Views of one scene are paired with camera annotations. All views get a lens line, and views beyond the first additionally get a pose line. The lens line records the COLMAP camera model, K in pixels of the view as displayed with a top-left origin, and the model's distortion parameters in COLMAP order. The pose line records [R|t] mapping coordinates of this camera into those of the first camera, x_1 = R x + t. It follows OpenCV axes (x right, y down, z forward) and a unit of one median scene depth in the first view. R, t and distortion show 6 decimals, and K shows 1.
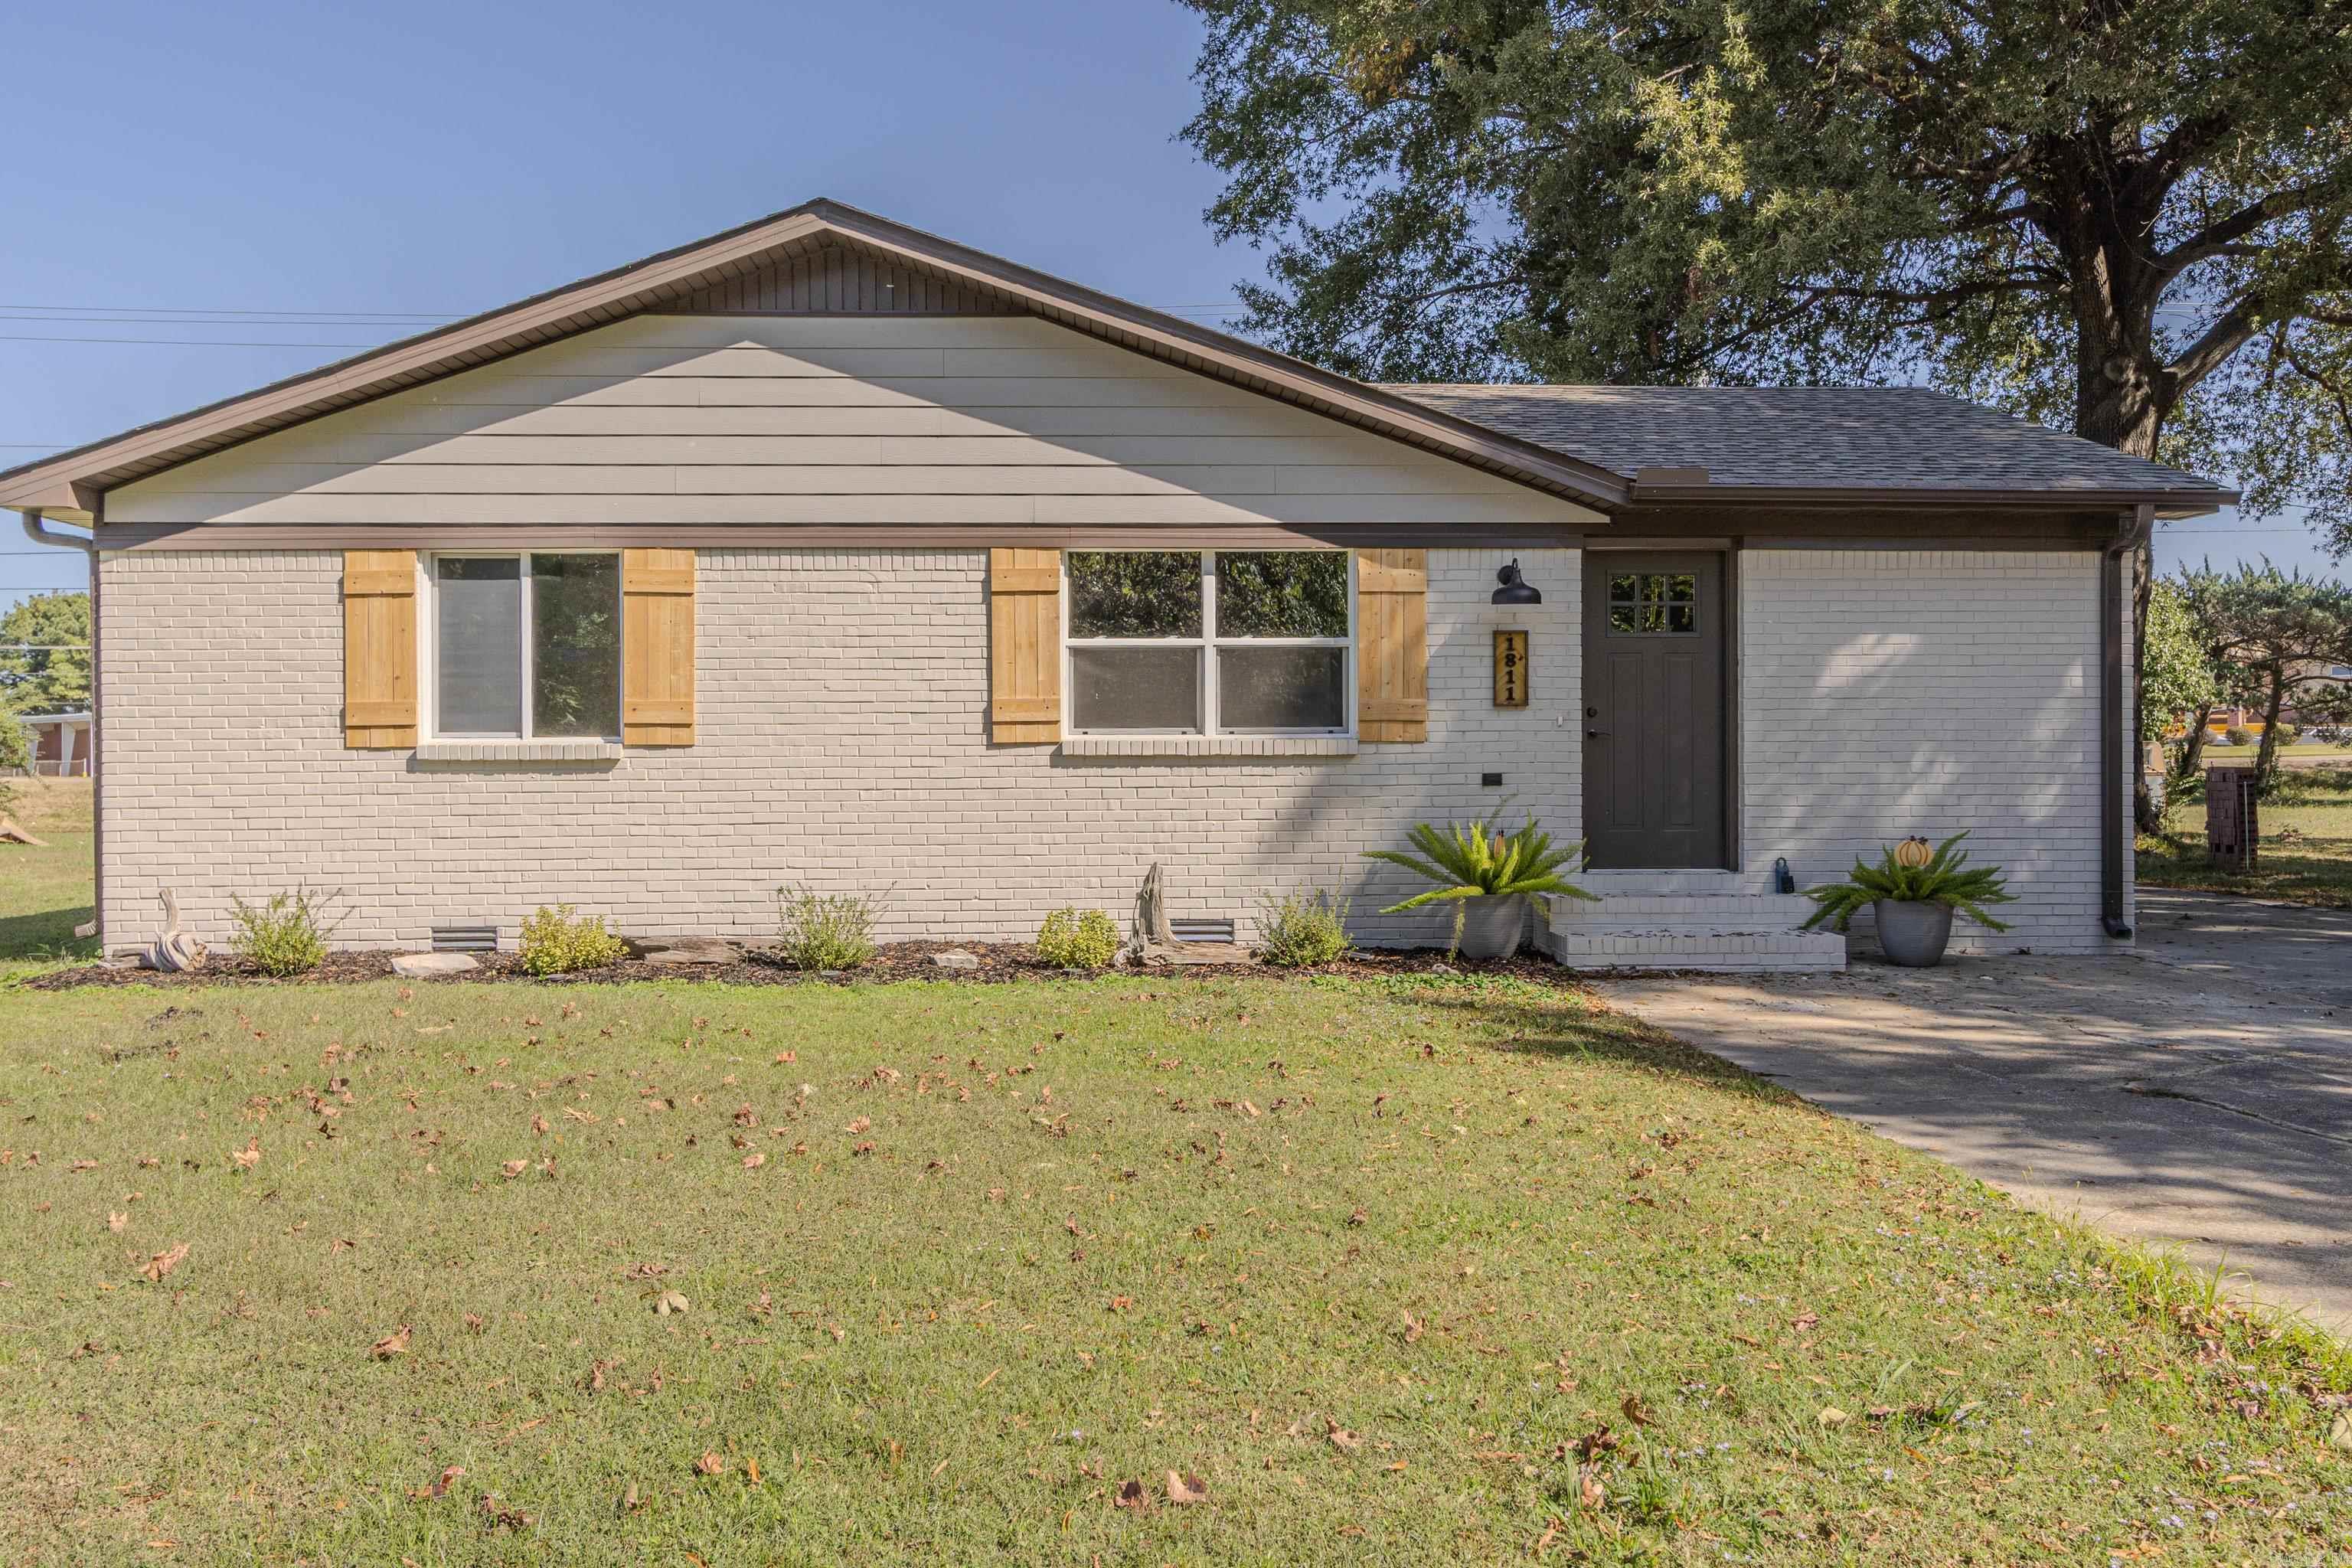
lens RADIAL K [[1766.3, 0, 1176.0], [0, 1766.3, 784.0], [0, 0, 1]] dist [0.025678, -0.044698]
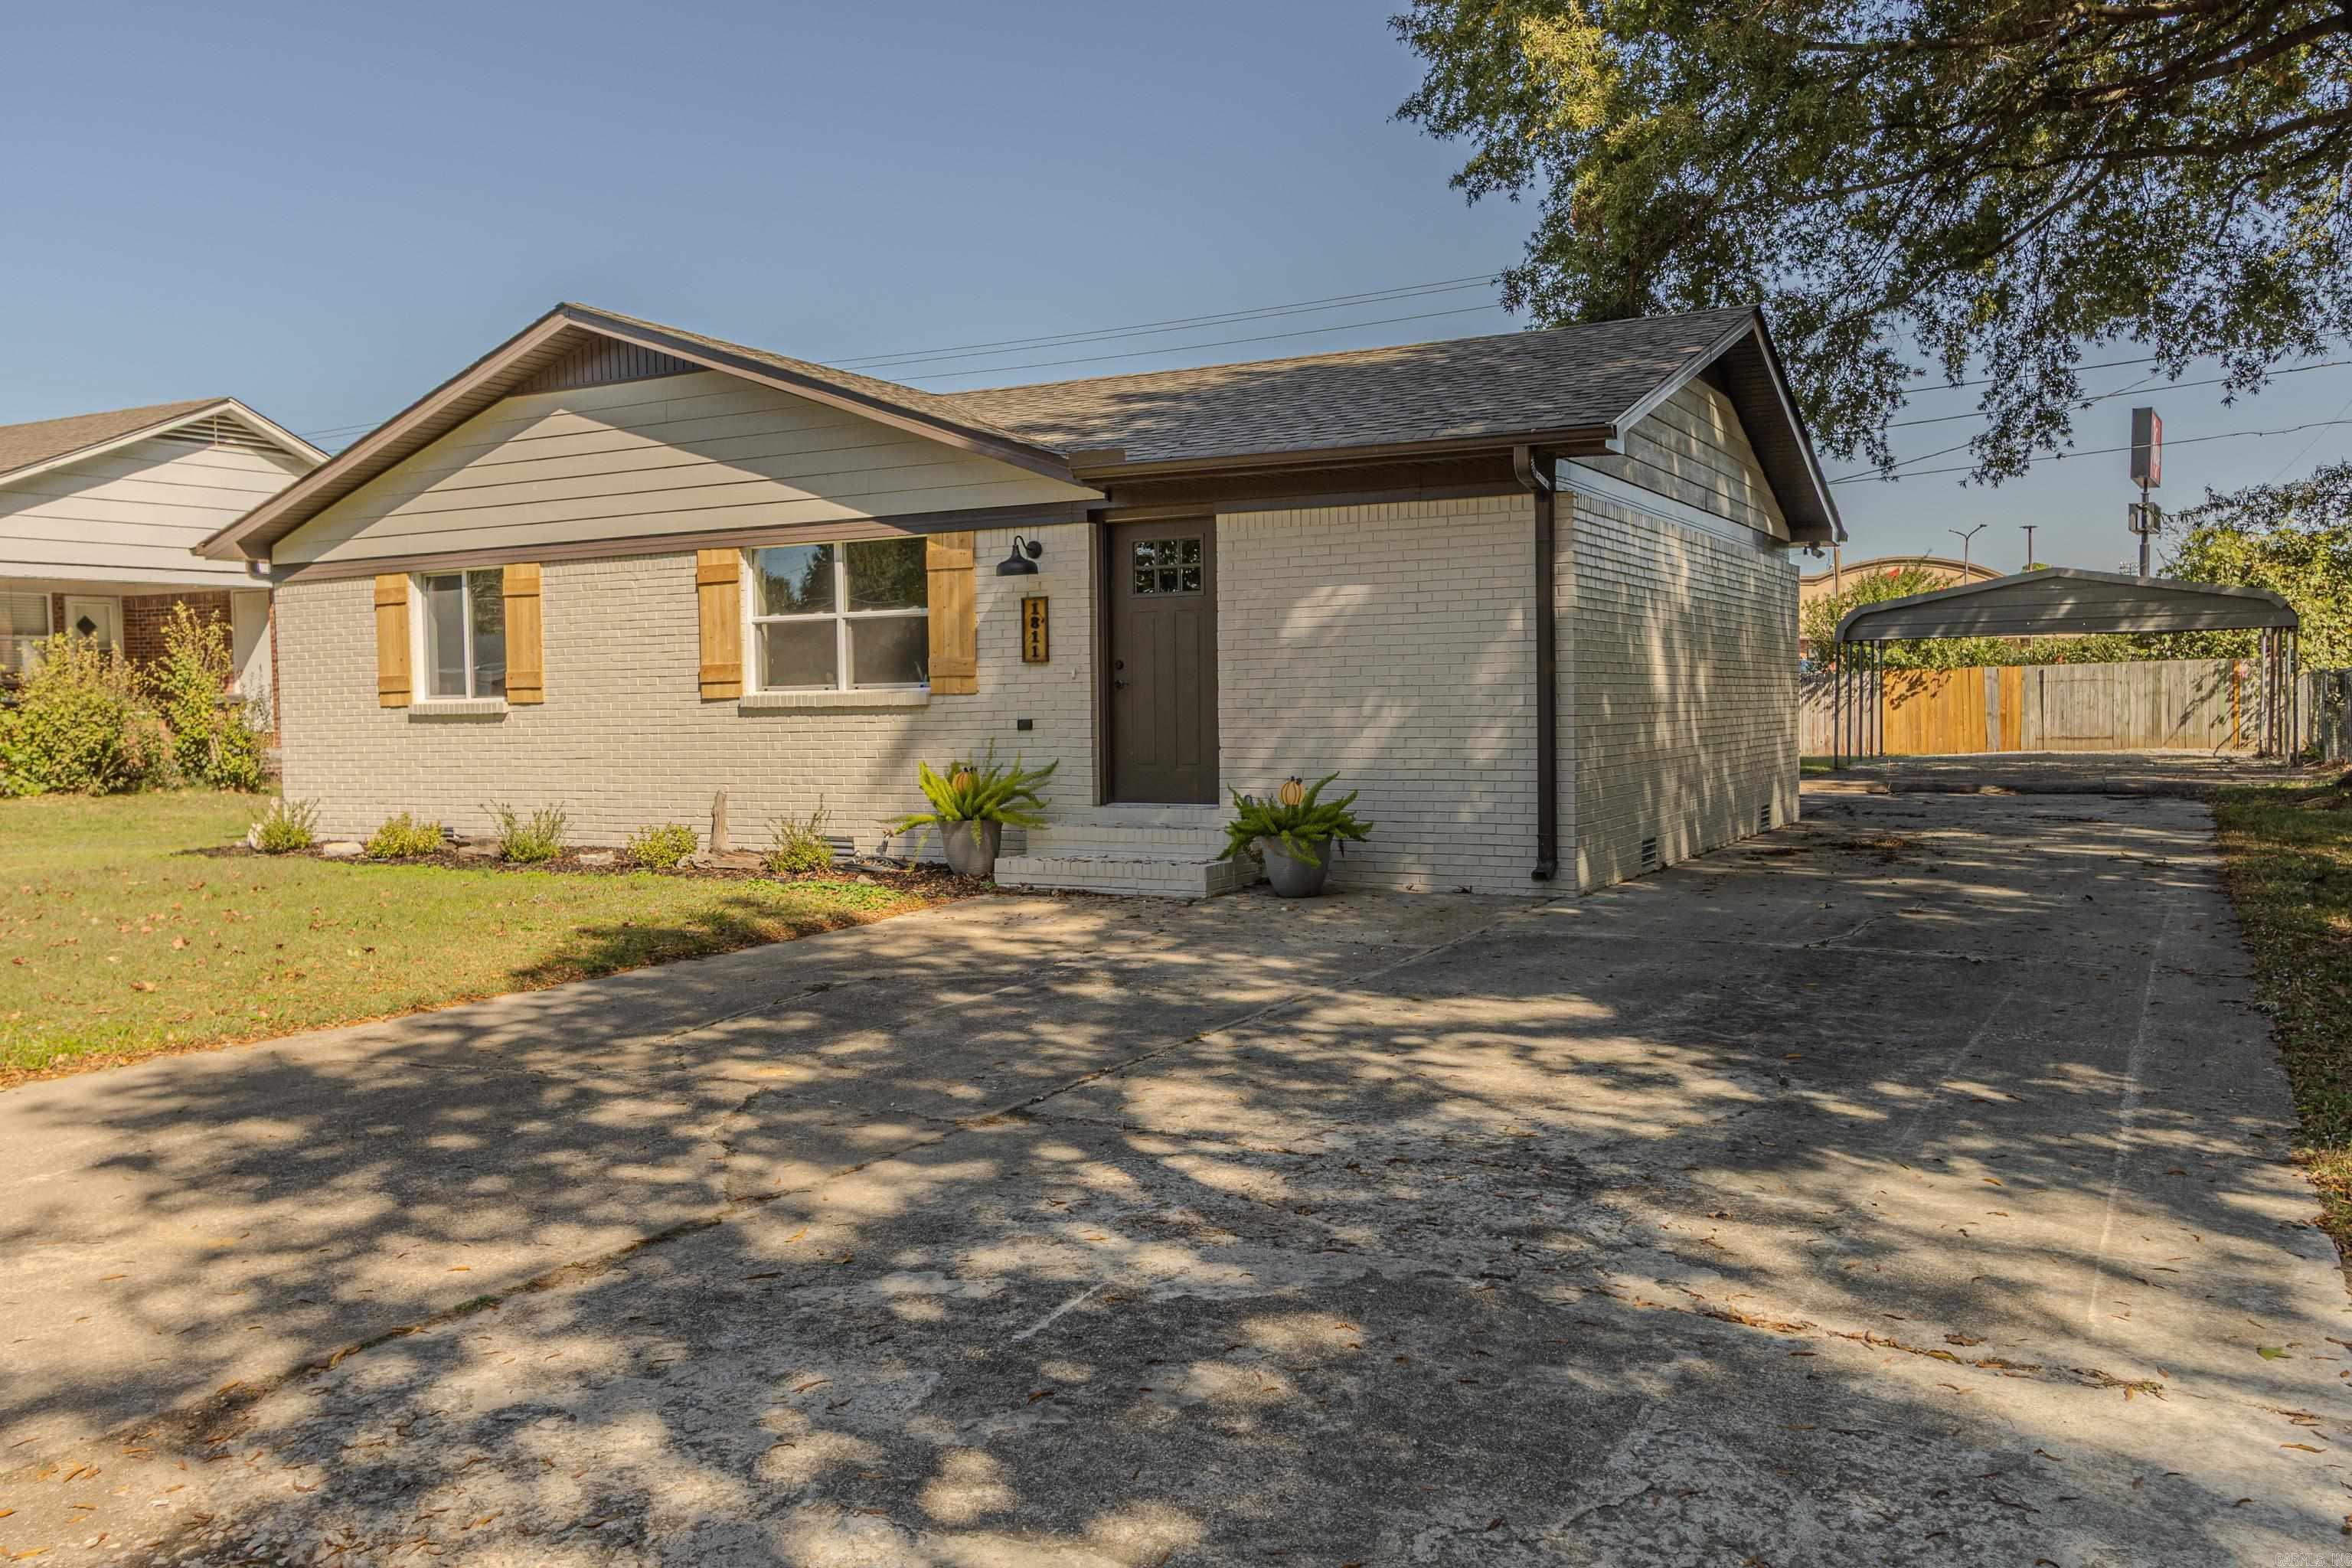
lens RADIAL K [[1766.3, 0, 1176.0], [0, 1766.3, 784.0], [0, 0, 1]] dist [0.025678, -0.044698]
pose [[0.866425, 0.012934, -0.499141, 0.843664], [0.006730, 0.999271, 0.037576, -0.006639], [0.499263, -0.035915, 0.865706, 0.032105]]
